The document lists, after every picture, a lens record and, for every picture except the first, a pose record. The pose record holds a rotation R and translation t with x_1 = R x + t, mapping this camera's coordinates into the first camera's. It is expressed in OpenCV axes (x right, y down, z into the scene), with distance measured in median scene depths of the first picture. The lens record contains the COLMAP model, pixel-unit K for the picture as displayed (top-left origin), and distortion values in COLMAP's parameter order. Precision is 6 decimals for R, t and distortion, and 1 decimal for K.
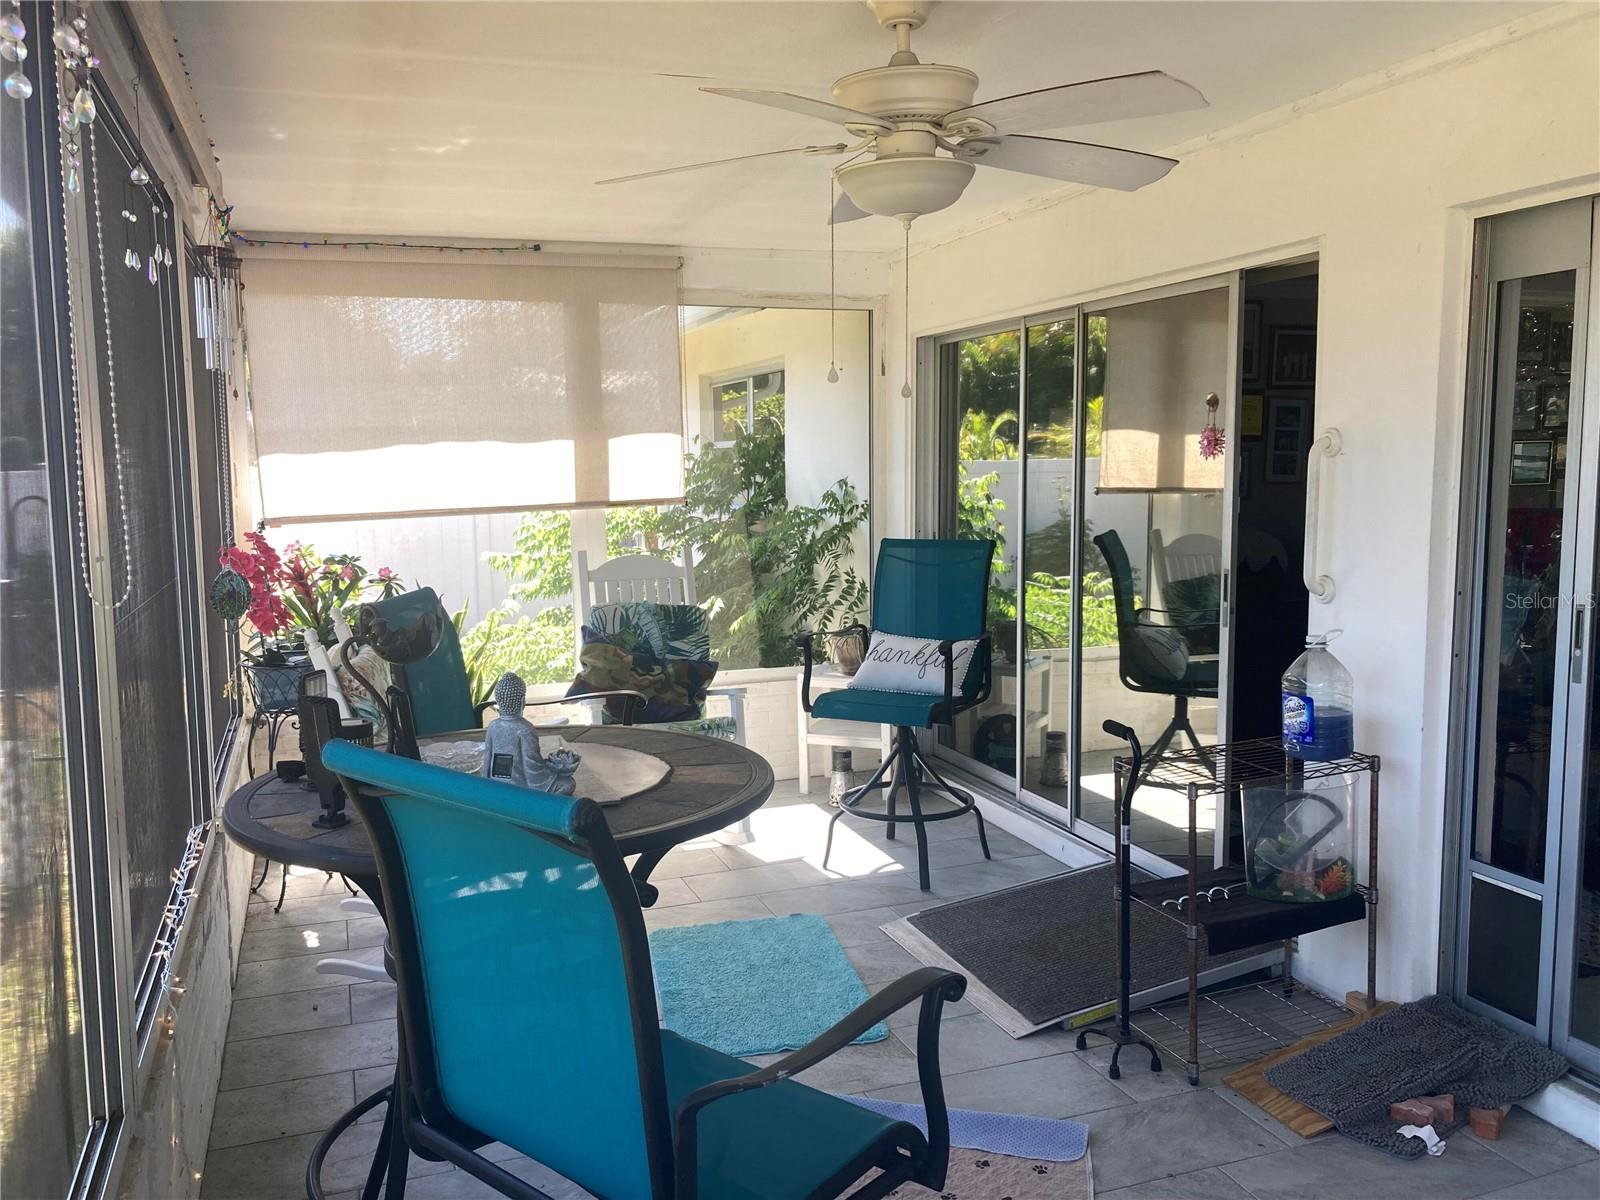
lens RADIAL K [[1311.1, 0, 759.4], [0, 1311.1, 600.8], [0, 0, 1]] dist [0.040597, -0.049125]
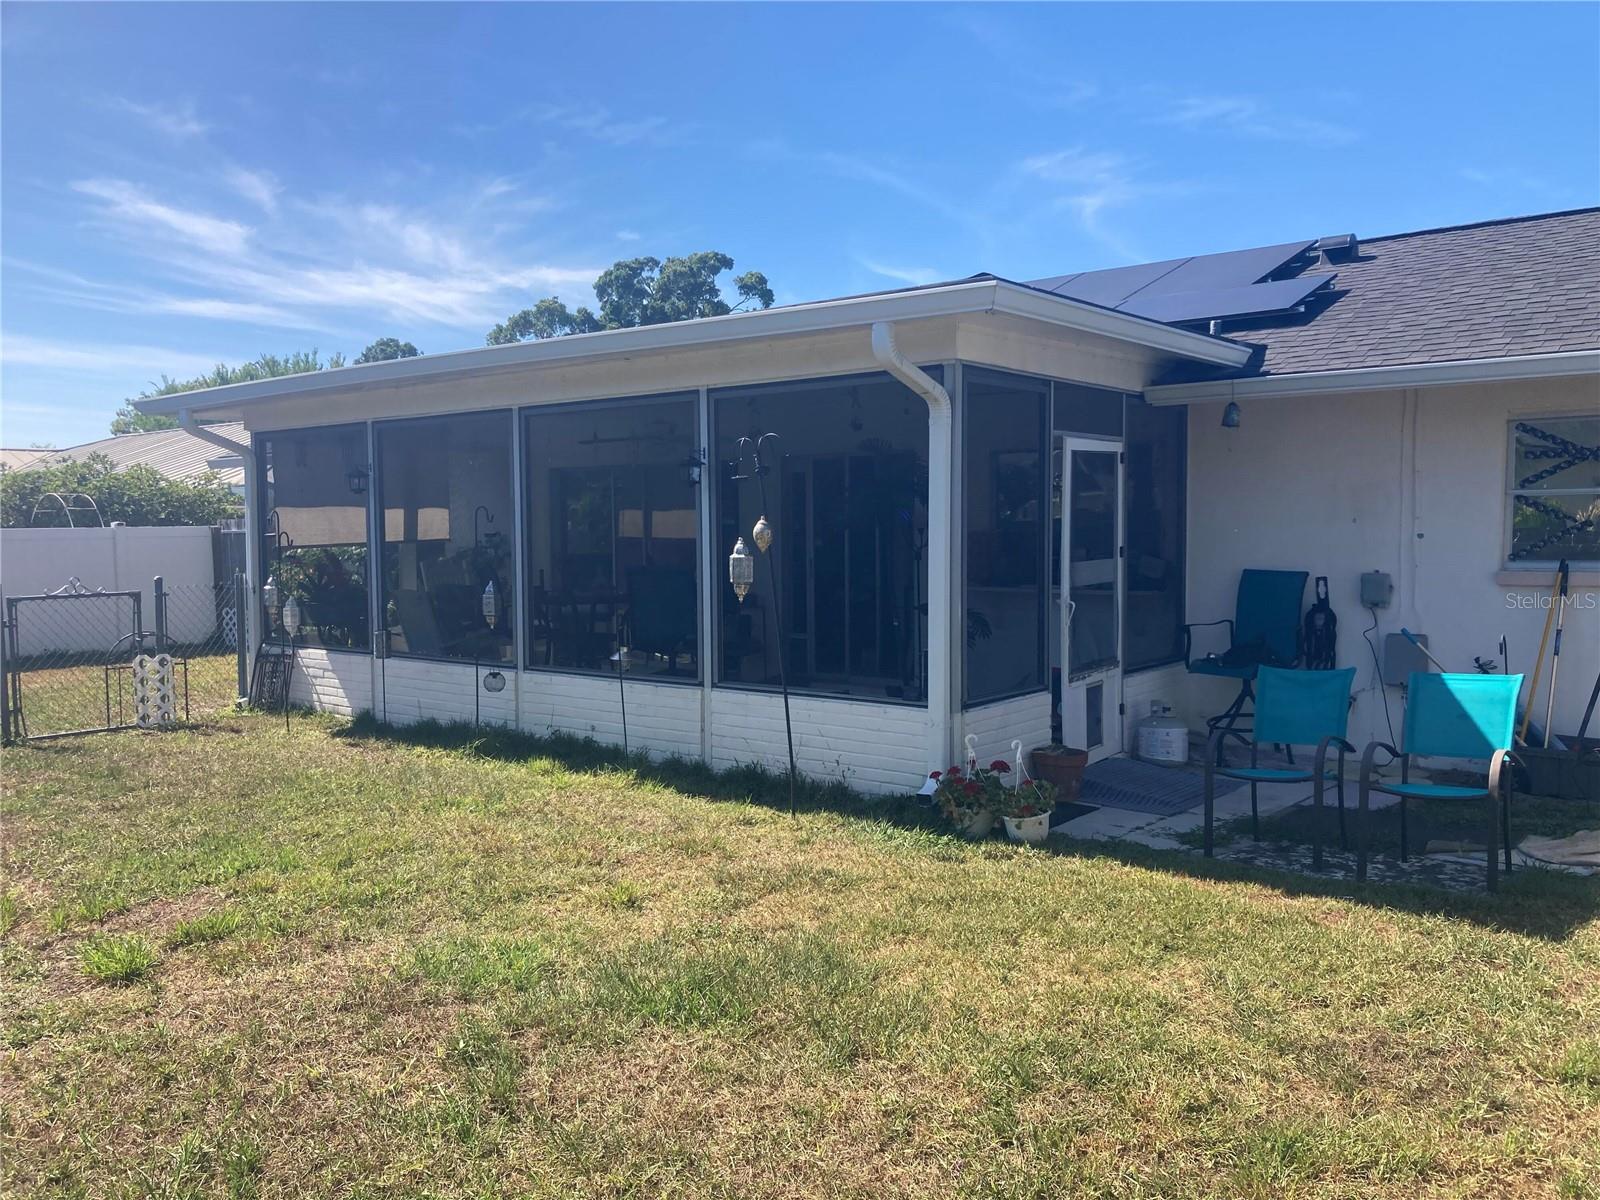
lens RADIAL K [[1311.1, 0, 793.9], [0, 1311.1, 596.2], [0, 0, 1]] dist [0.040597, -0.049125]
pose [[0.854206, -0.020210, 0.519541, -0.916586], [0.052268, 0.997520, -0.047134, 0.191605], [-0.517300, 0.067417, 0.853144, -1.445754]]
